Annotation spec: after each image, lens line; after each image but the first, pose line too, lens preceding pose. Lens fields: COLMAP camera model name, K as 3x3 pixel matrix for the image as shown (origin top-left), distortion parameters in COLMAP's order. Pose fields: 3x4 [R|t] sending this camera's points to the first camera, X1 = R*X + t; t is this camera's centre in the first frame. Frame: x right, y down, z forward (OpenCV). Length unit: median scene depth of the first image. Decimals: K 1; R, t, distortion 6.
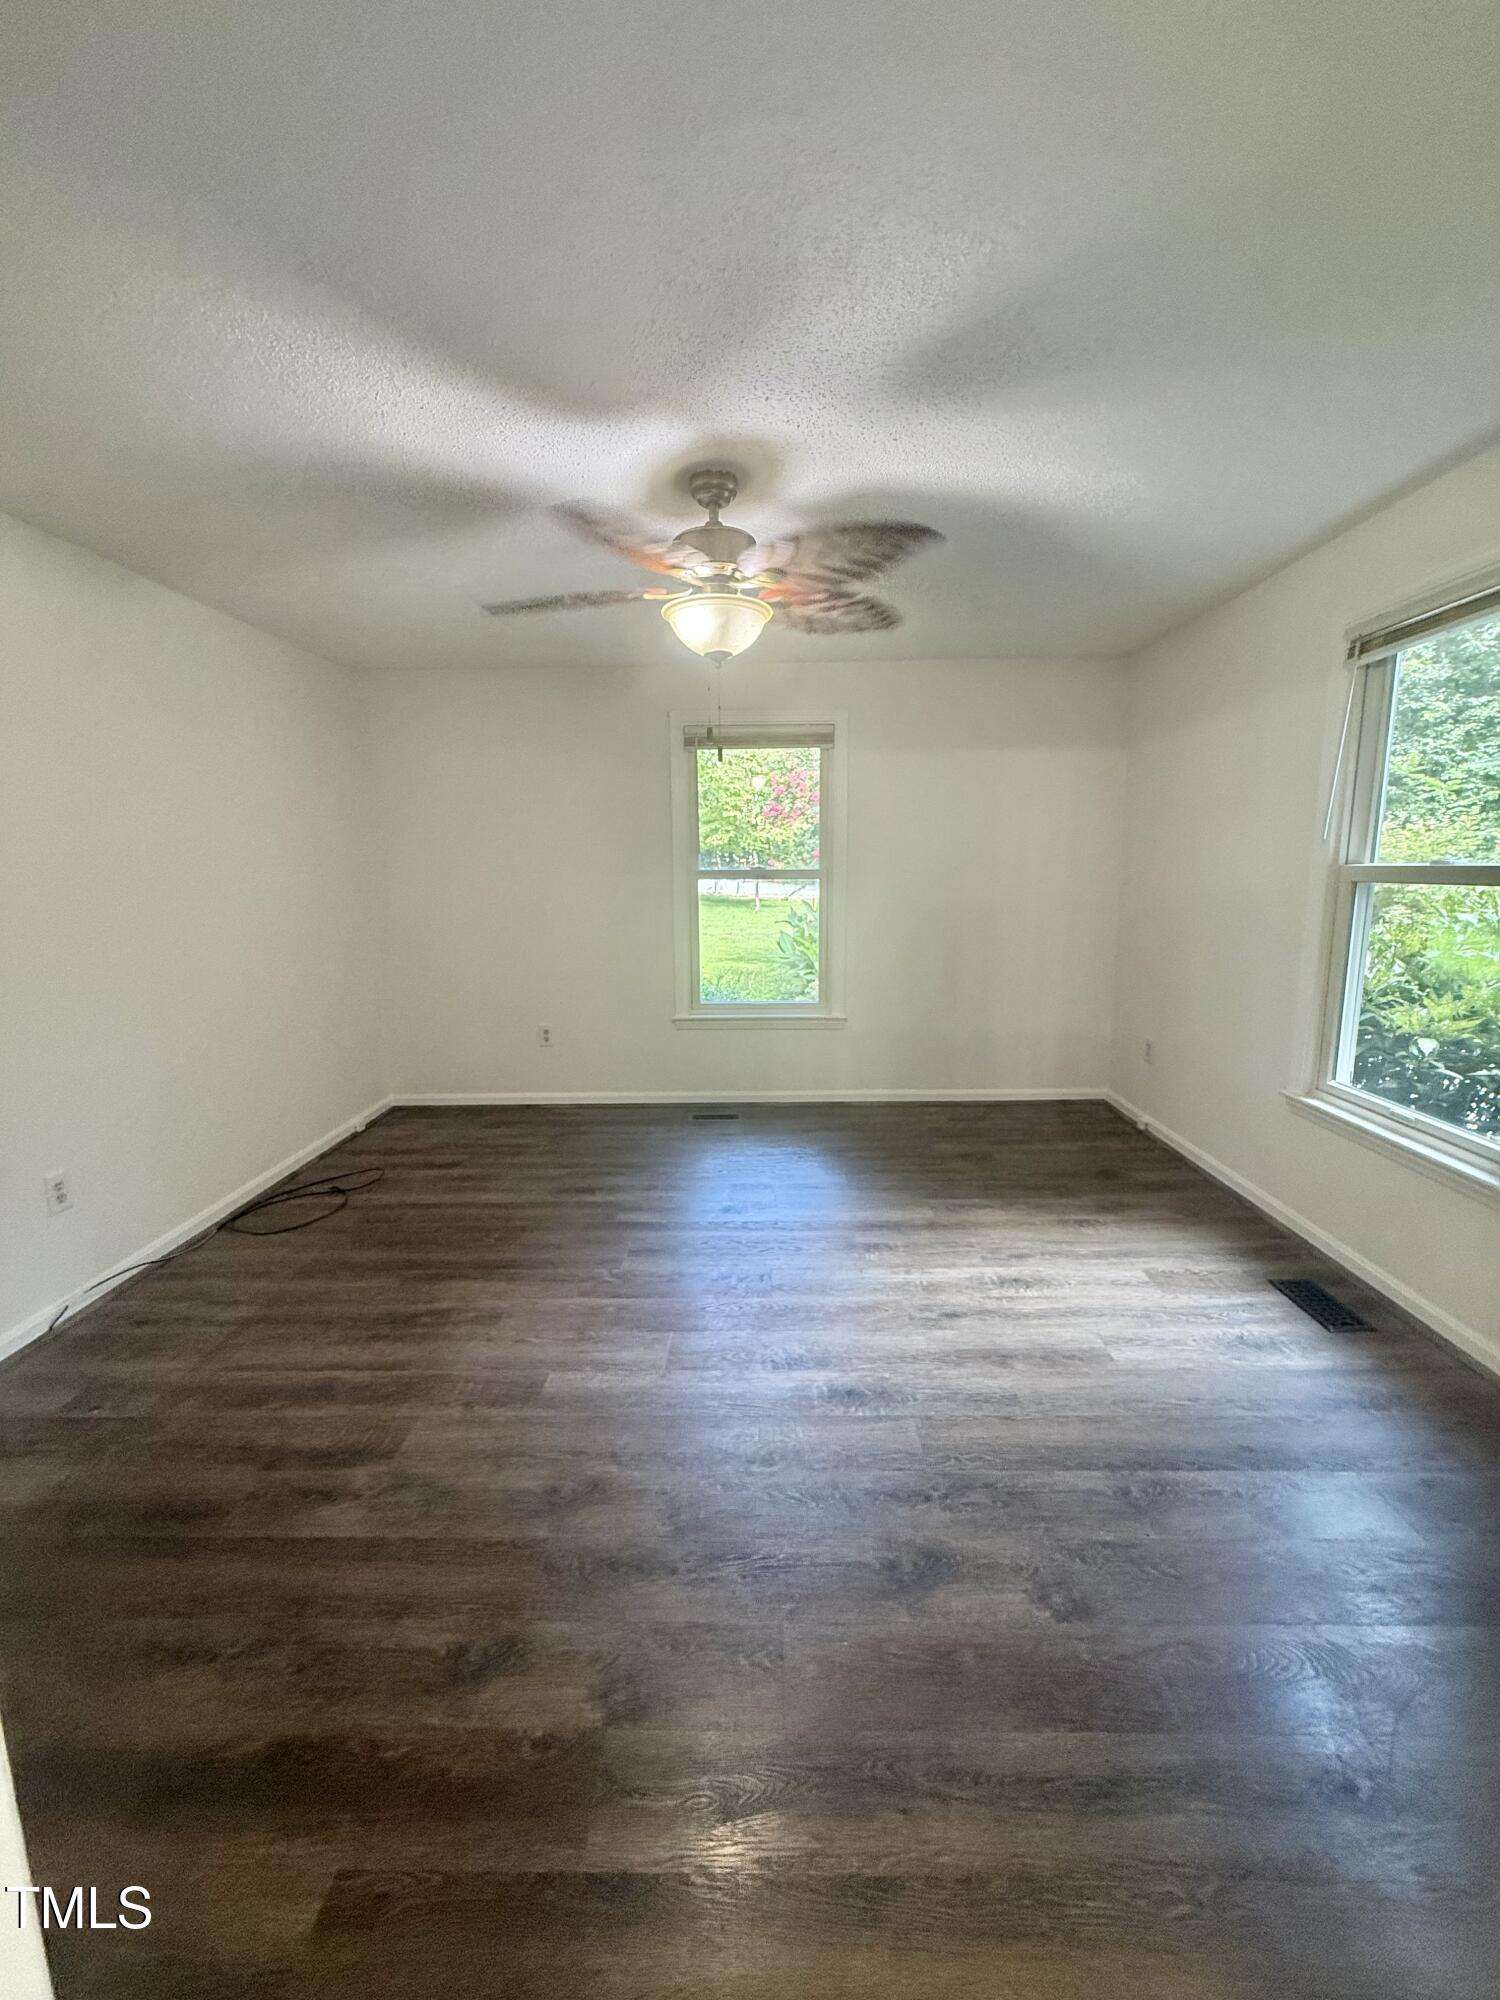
lens RADIAL K [[797.1, 0, 750.7], [0, 797.1, 993.3], [0, 0, 1]] dist [0.001755, 0.000006]
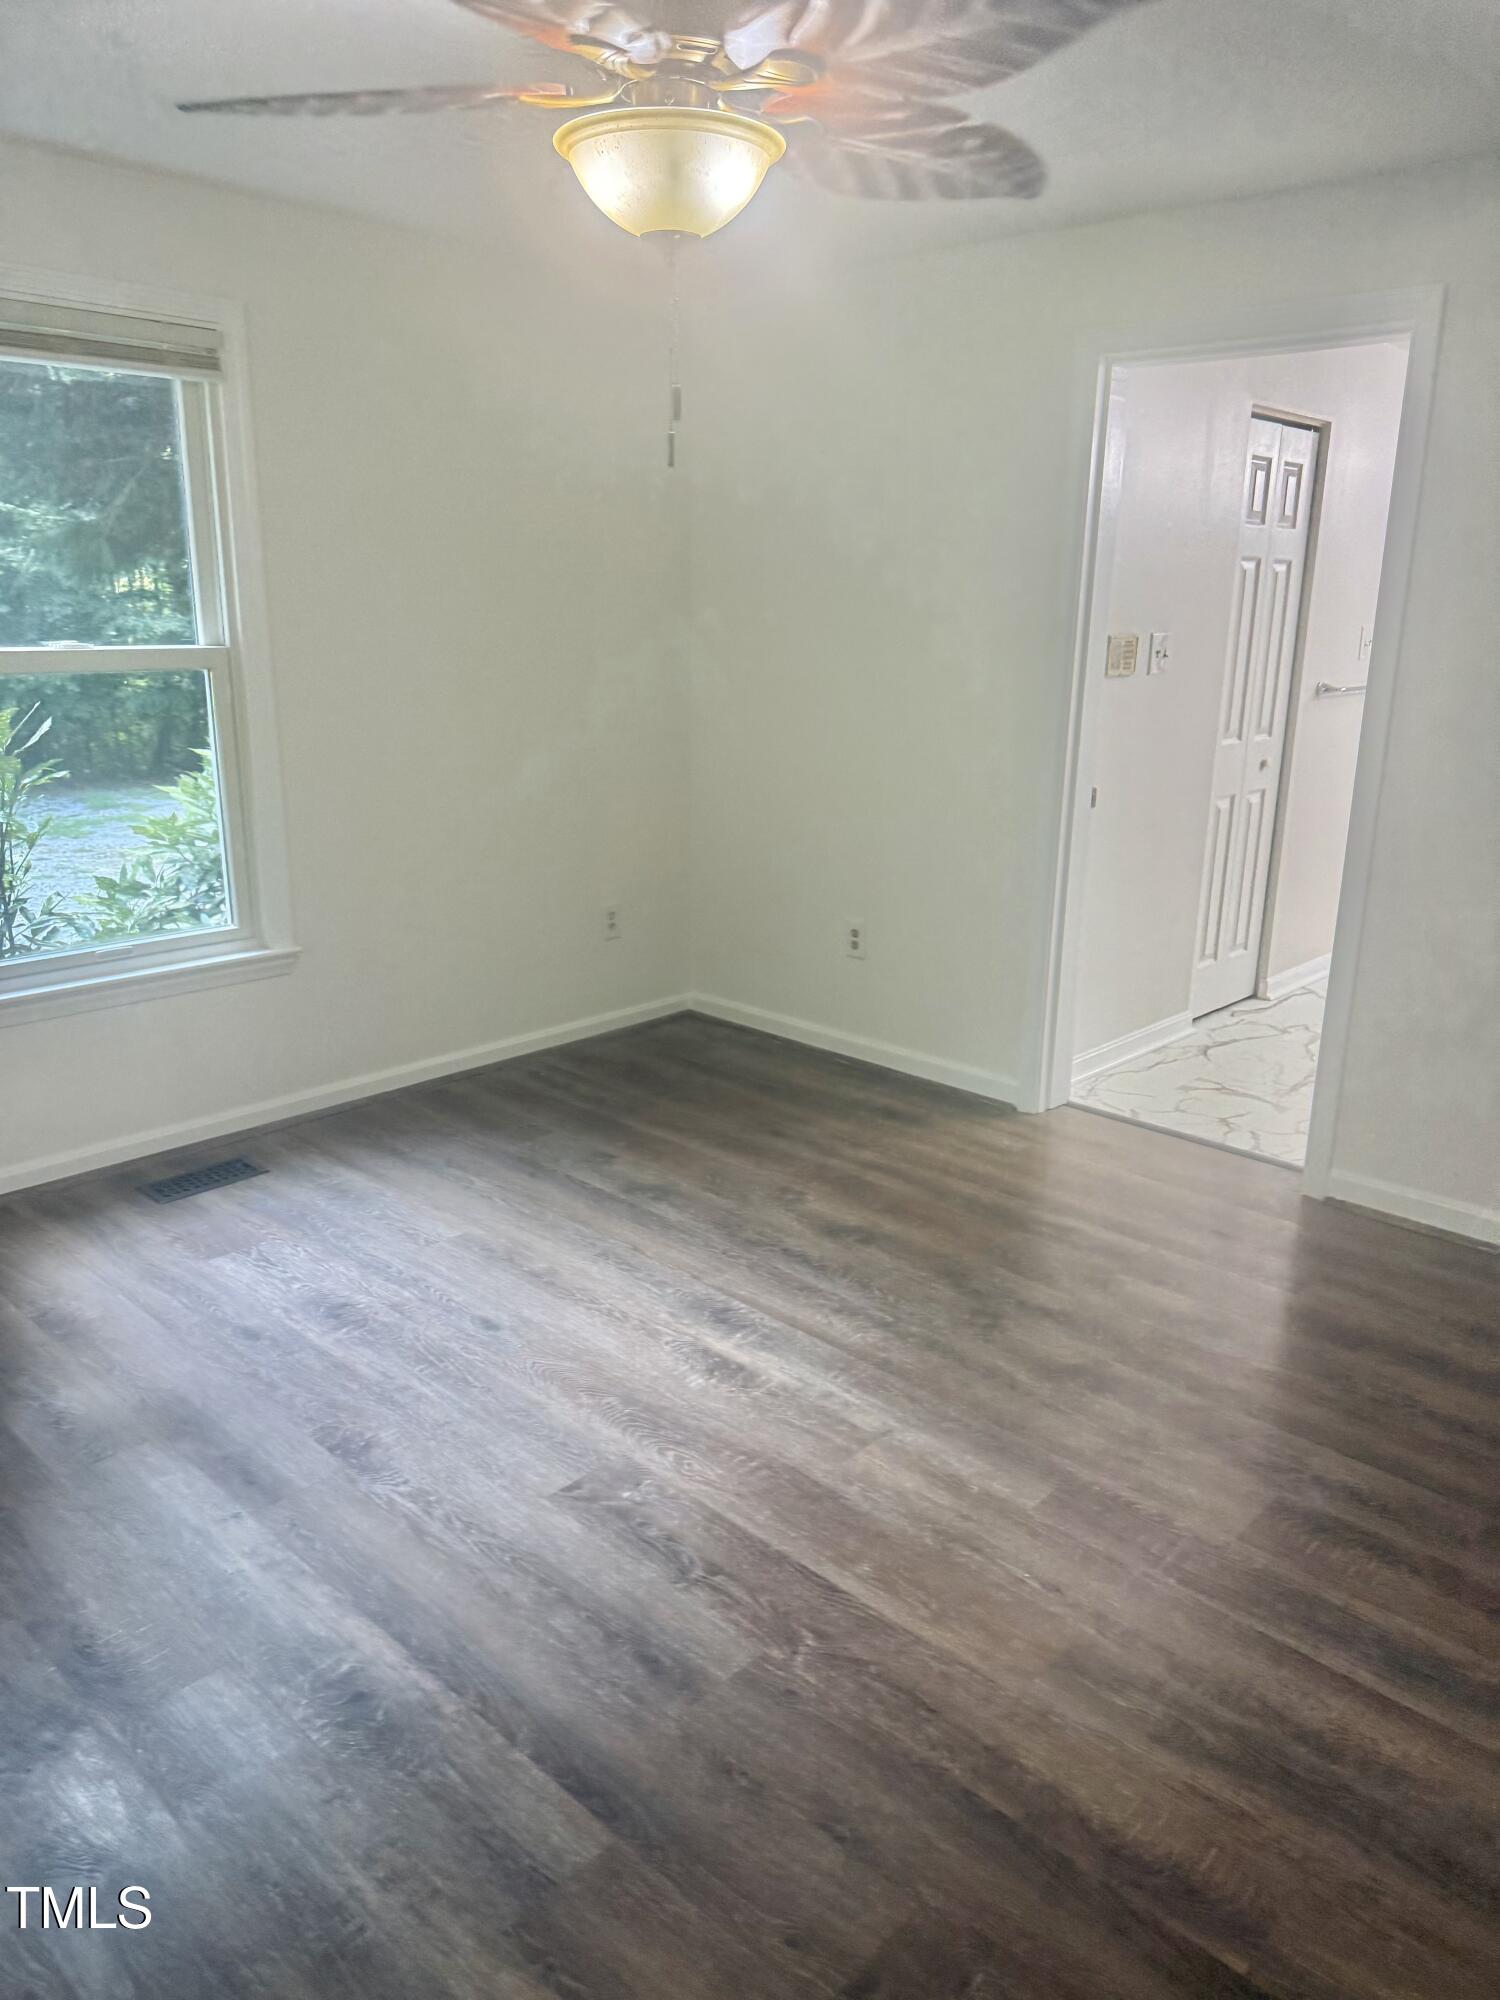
lens RADIAL K [[1406.6, 0, 748.3], [0, 1406.6, 997.1], [0, 0, 1]] dist [0.138170, -0.249382]
pose [[-0.742513, -0.175485, 0.646435, -0.644044], [0.105422, 0.922429, 0.371499, -0.282756], [-0.661483, 0.343991, -0.666416, 1.528794]]
